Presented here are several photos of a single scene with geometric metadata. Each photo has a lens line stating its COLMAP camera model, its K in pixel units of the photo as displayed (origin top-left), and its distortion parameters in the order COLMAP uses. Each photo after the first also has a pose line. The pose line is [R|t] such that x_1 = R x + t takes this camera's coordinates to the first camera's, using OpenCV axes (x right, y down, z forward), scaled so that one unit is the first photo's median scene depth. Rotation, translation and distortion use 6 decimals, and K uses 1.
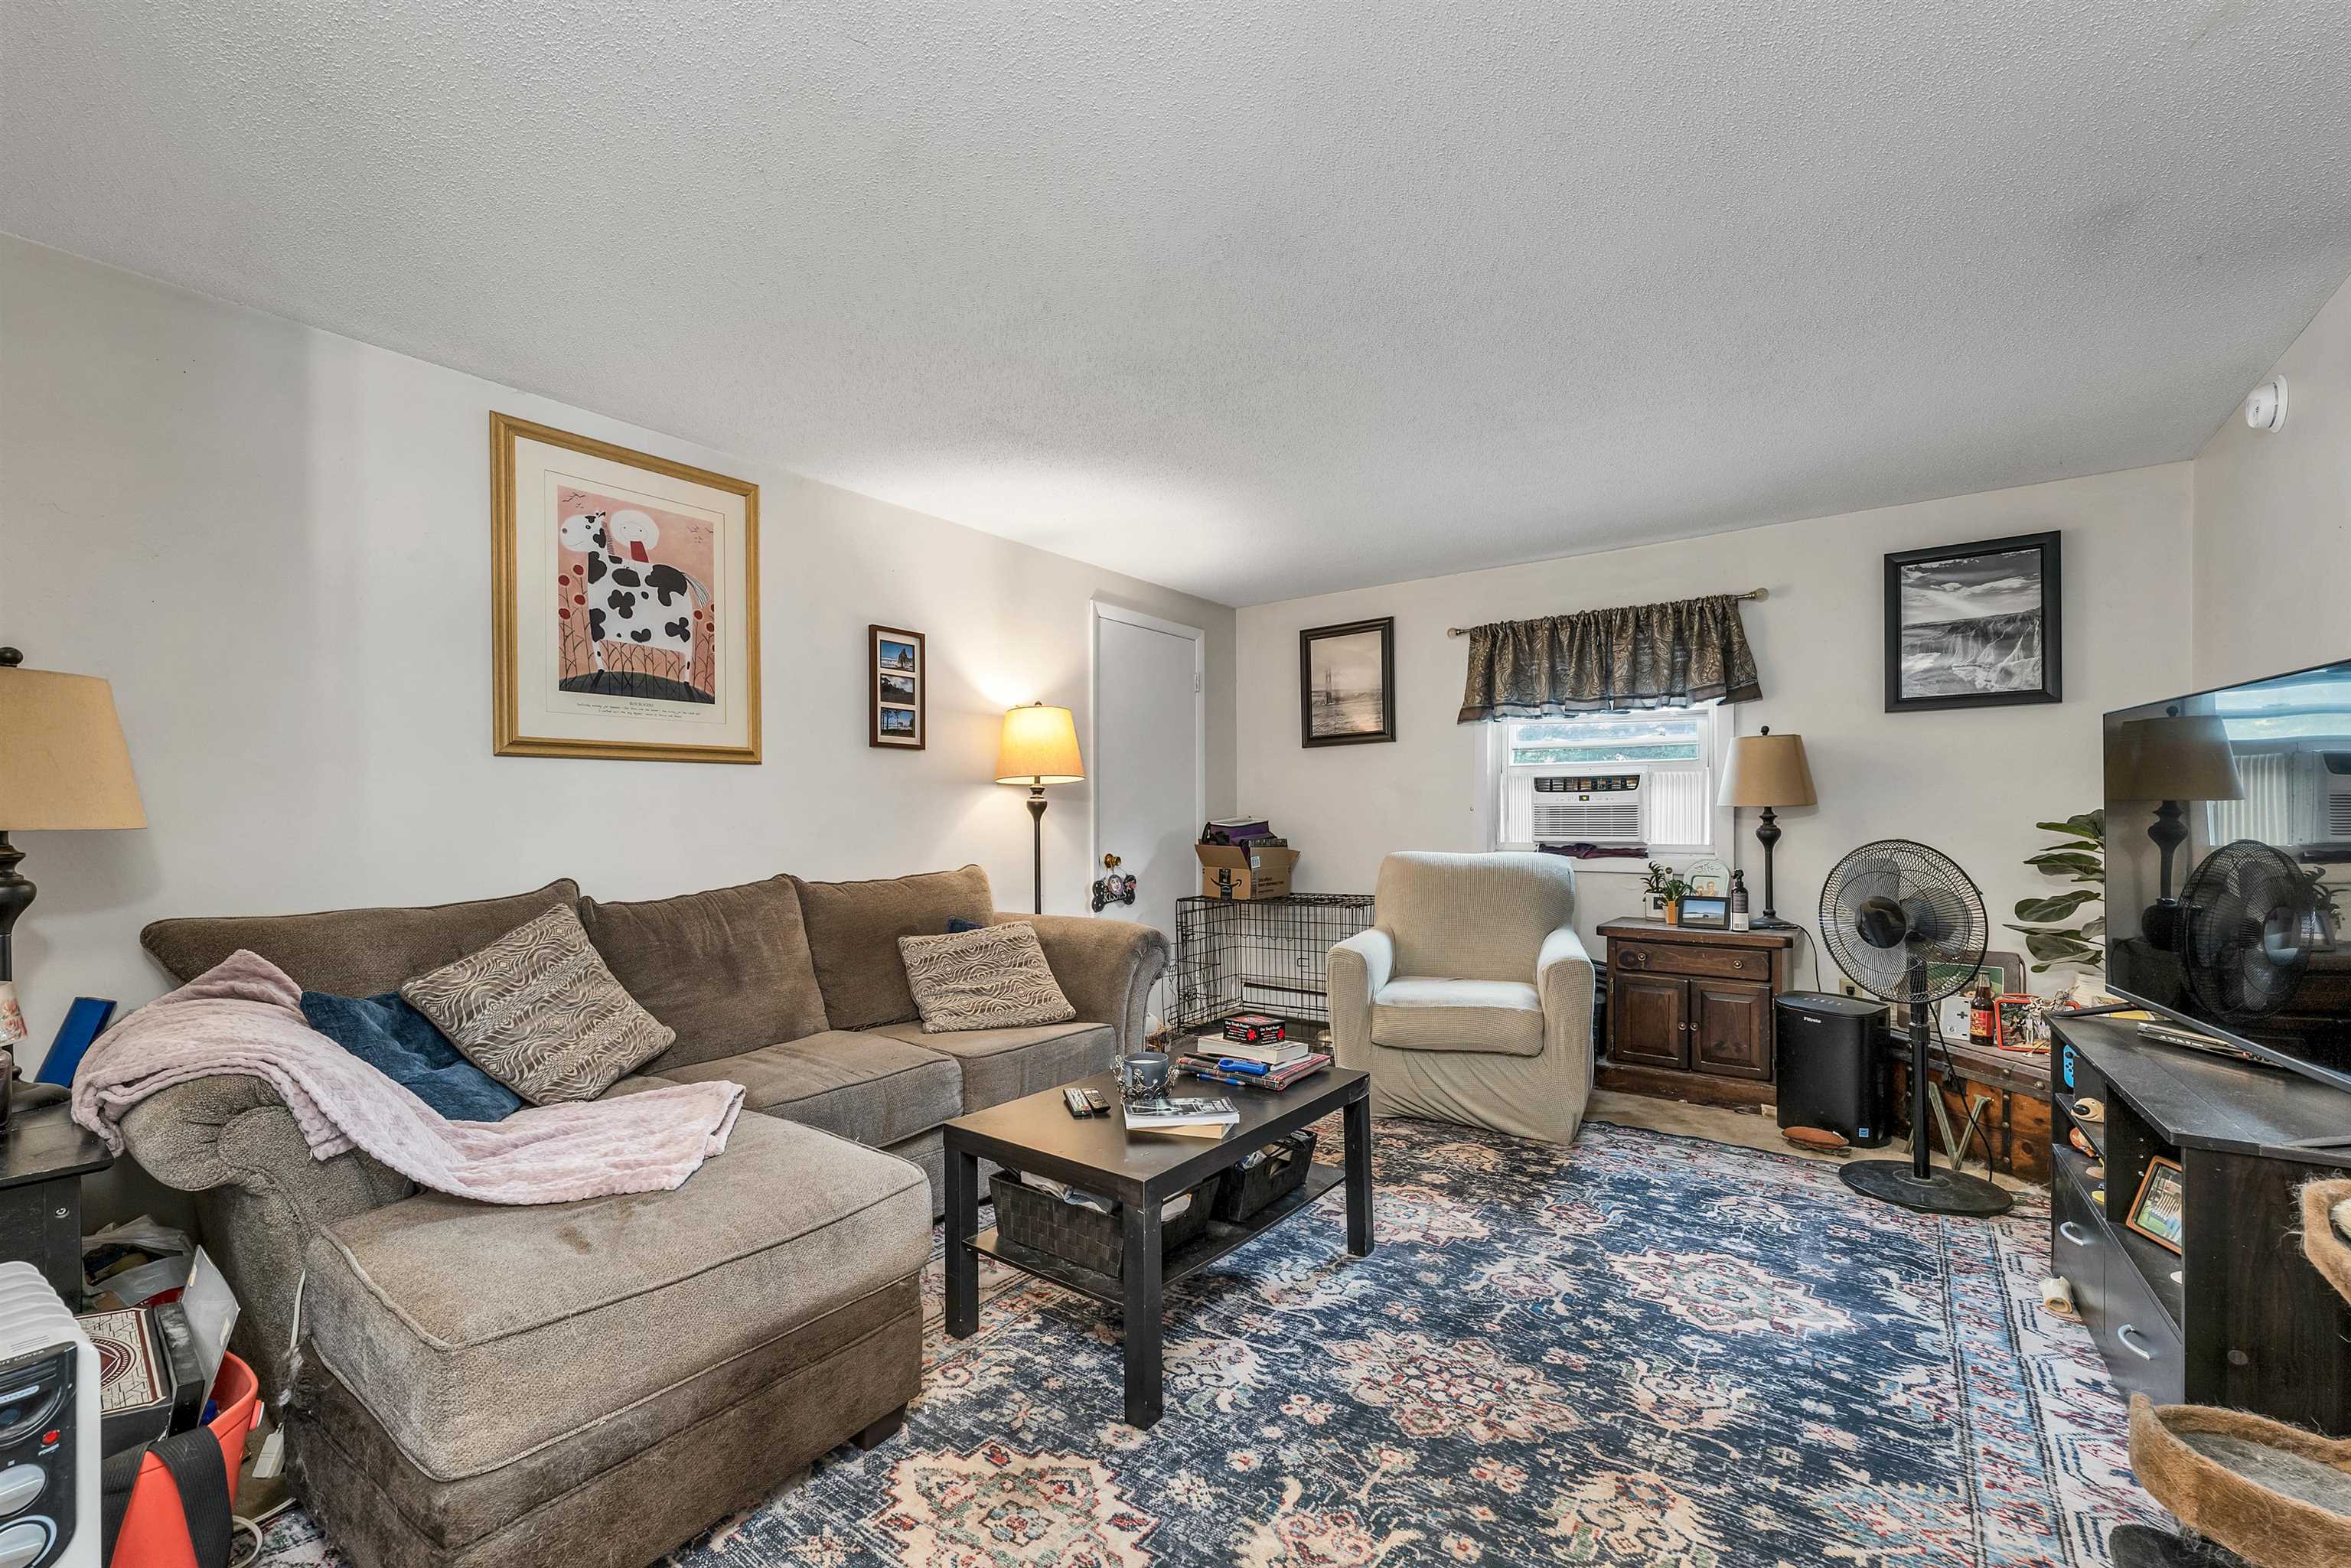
lens RADIAL K [[979.0, 0, 1175.8], [0, 979.0, 807.3], [0, 0, 1]] dist [0.001444, -0.000442]
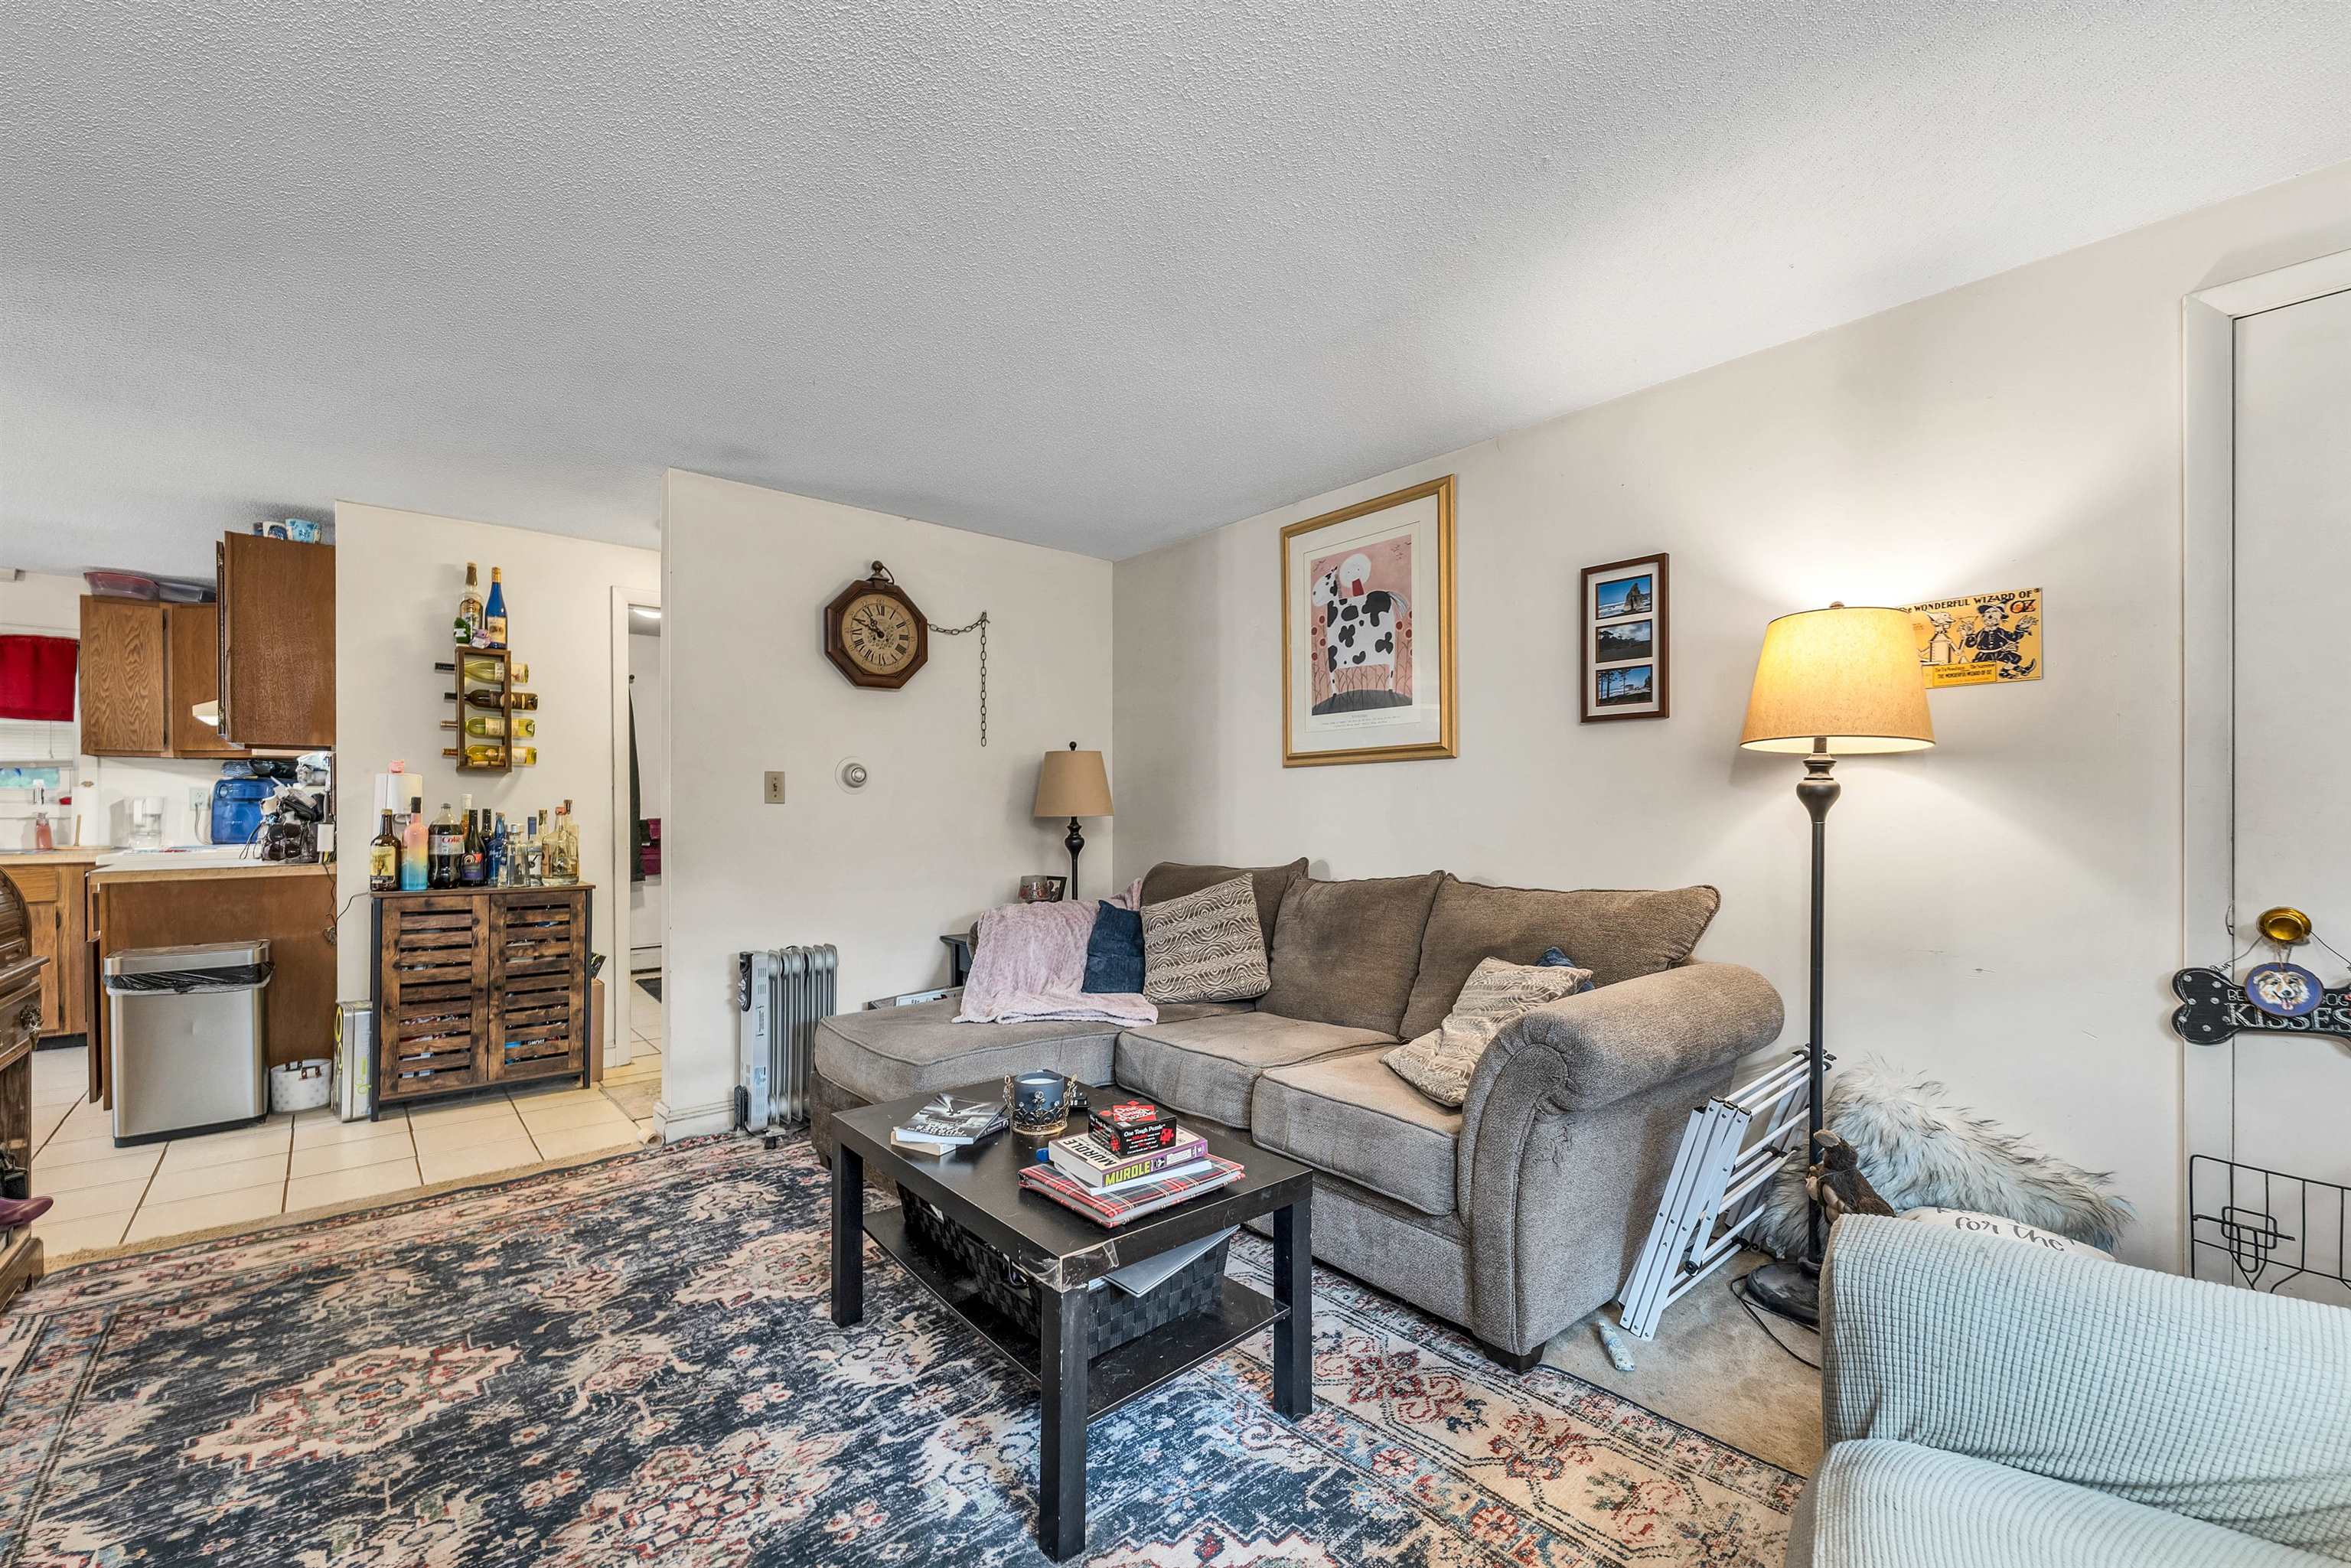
lens RADIAL K [[979.0, 0, 1172.9], [0, 979.0, 799.2], [0, 0, 1]] dist [0.001444, -0.000442]
pose [[-0.226178, -0.009517, -0.974040, 0.694102], [0.009256, 0.999886, -0.011918, 0.007719], [0.974042, -0.011711, -0.226064, 1.107902]]
